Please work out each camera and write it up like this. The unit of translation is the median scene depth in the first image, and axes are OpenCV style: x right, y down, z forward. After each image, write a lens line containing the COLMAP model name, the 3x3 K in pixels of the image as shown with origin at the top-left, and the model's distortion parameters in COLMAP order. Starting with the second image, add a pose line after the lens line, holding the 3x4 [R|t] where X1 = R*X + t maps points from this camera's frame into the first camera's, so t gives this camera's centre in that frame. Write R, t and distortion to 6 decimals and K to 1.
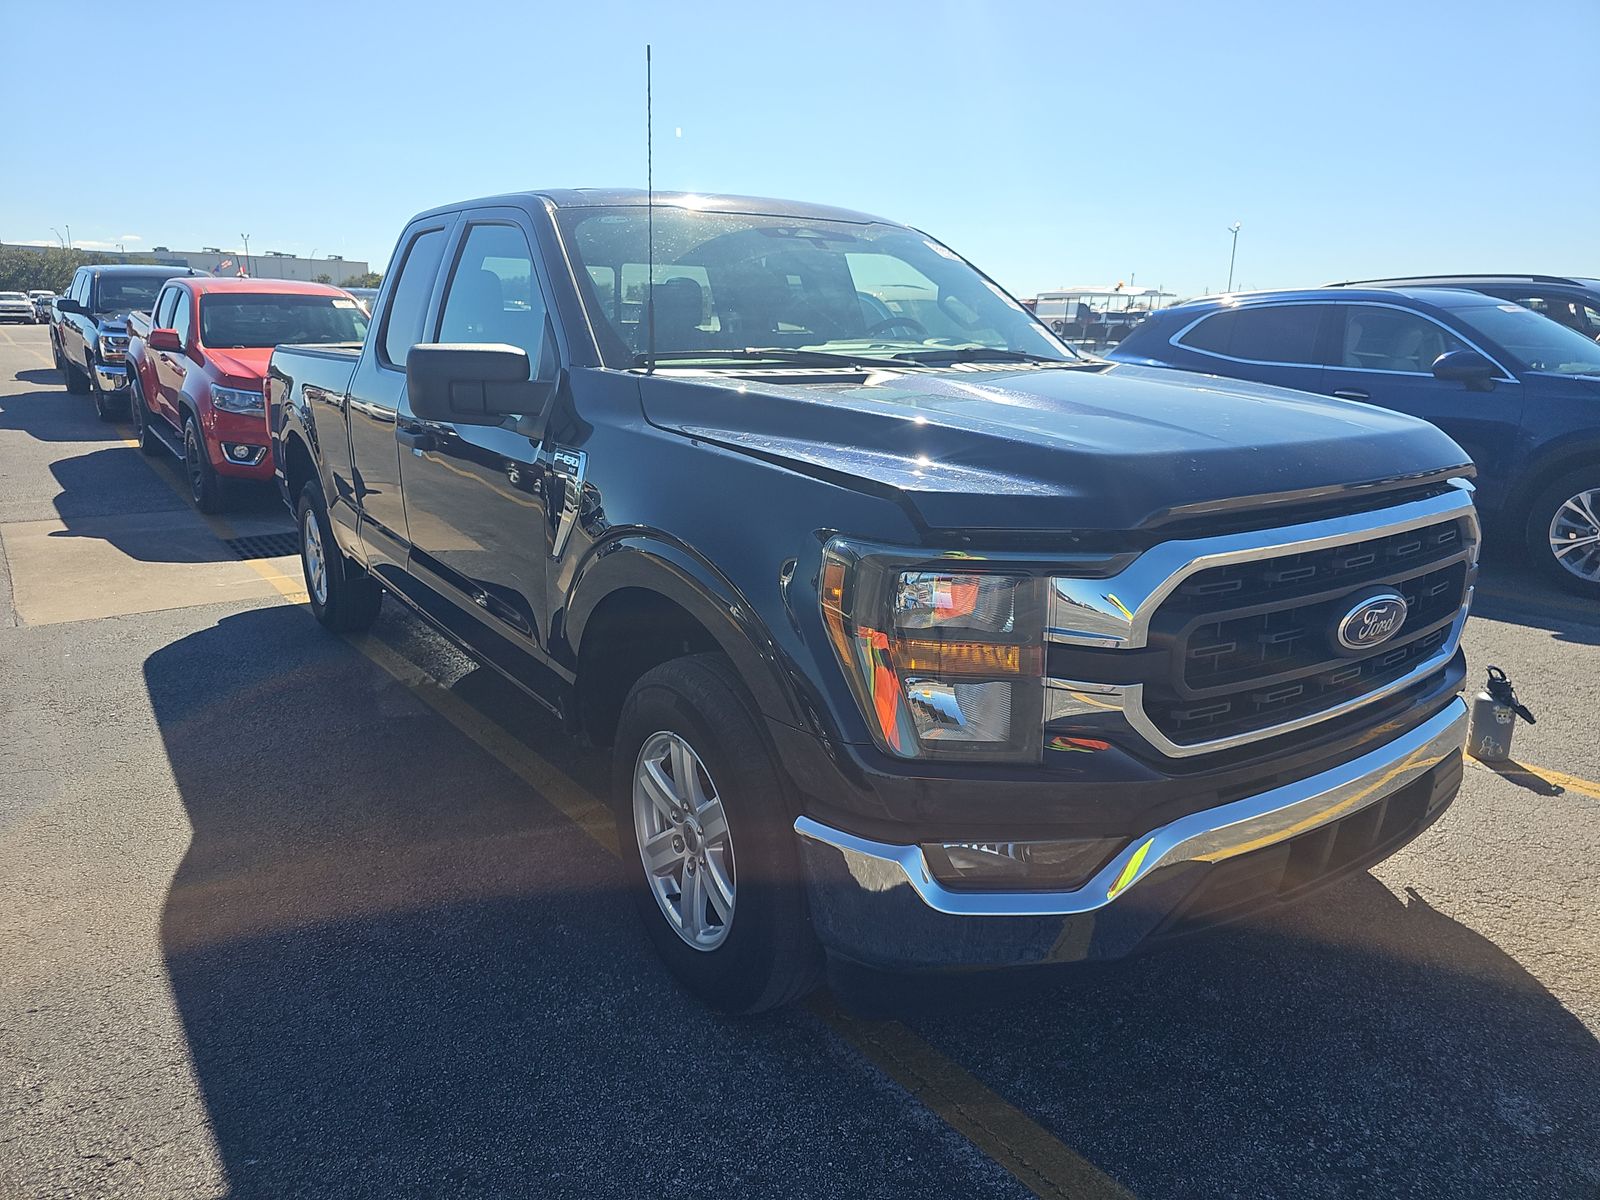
lens RADIAL K [[1052.1, 0, 780.4], [0, 1052.1, 584.6], [0, 0, 1]] dist [0.039588, -0.037704]
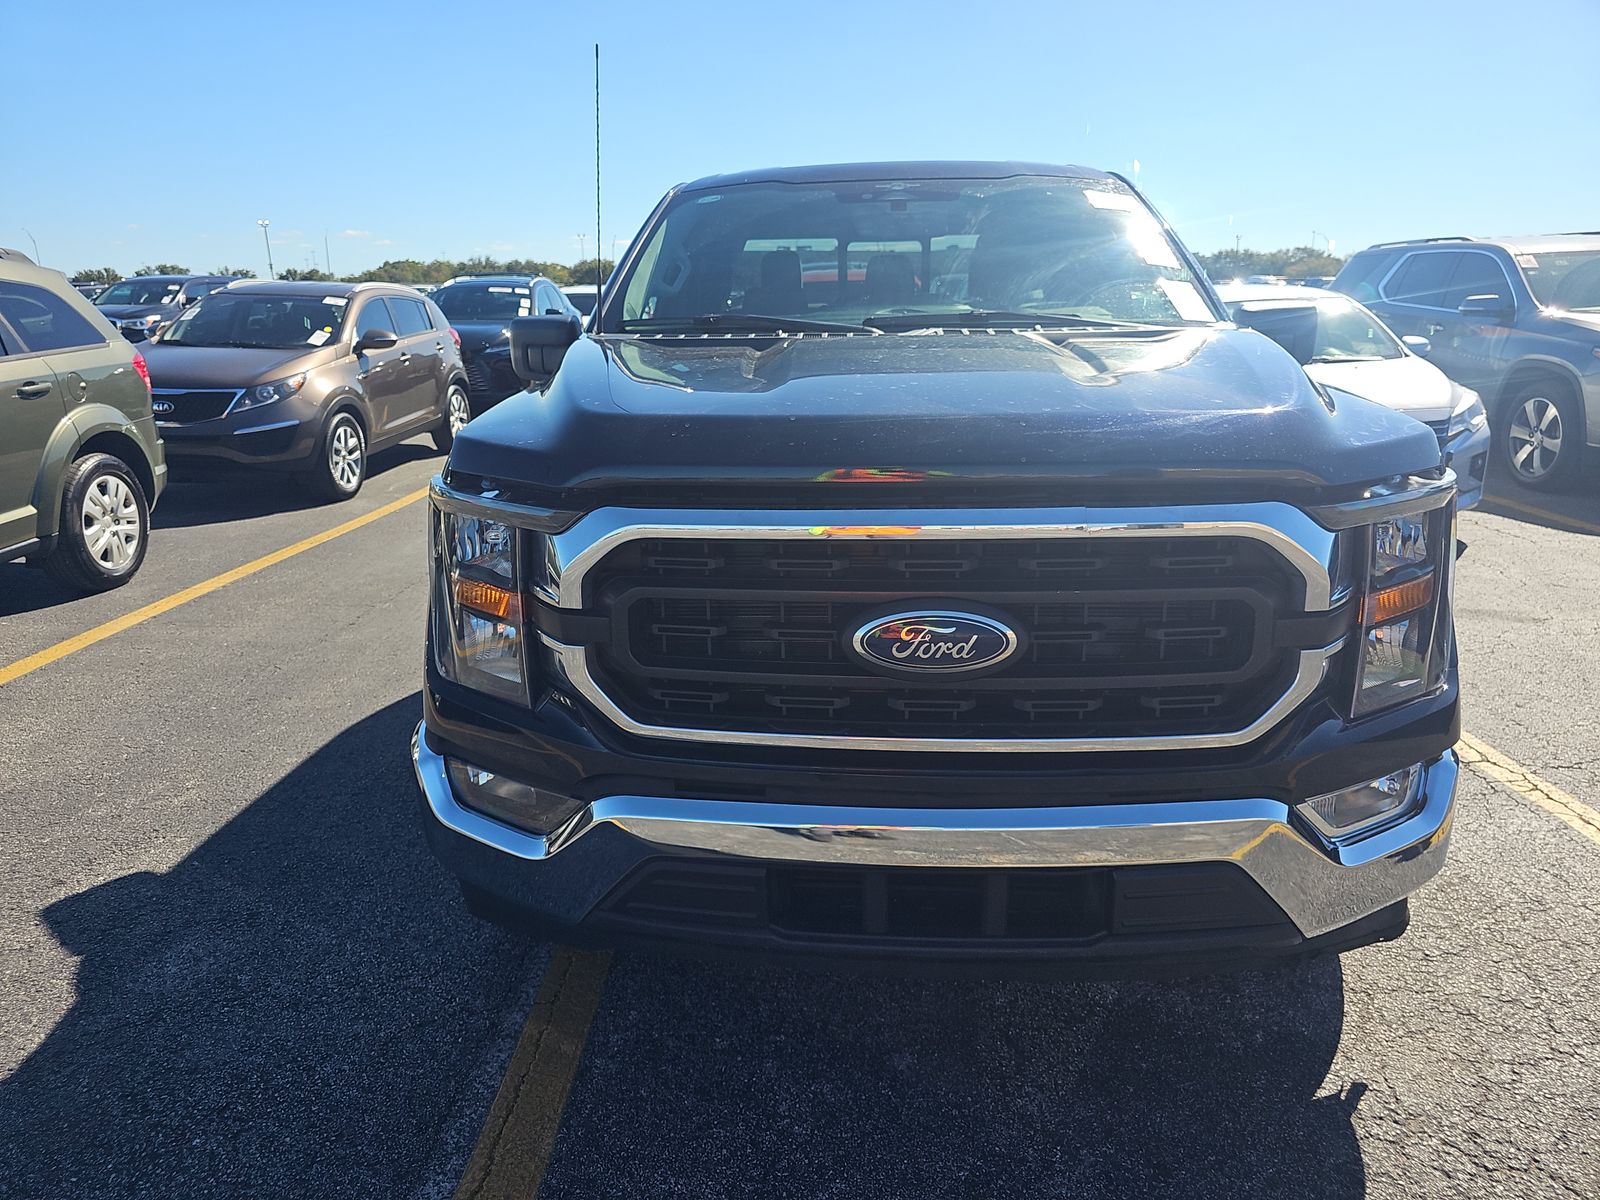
lens RADIAL K [[1052.1, 0, 780.4], [0, 1052.1, 584.6], [0, 0, 1]] dist [0.039588, -0.037704]
pose [[0.776710, 0.139655, -0.614181, 0.961346], [-0.128142, 0.989753, 0.063002, -0.044070], [0.616686, 0.029768, 0.786646, 0.304581]]
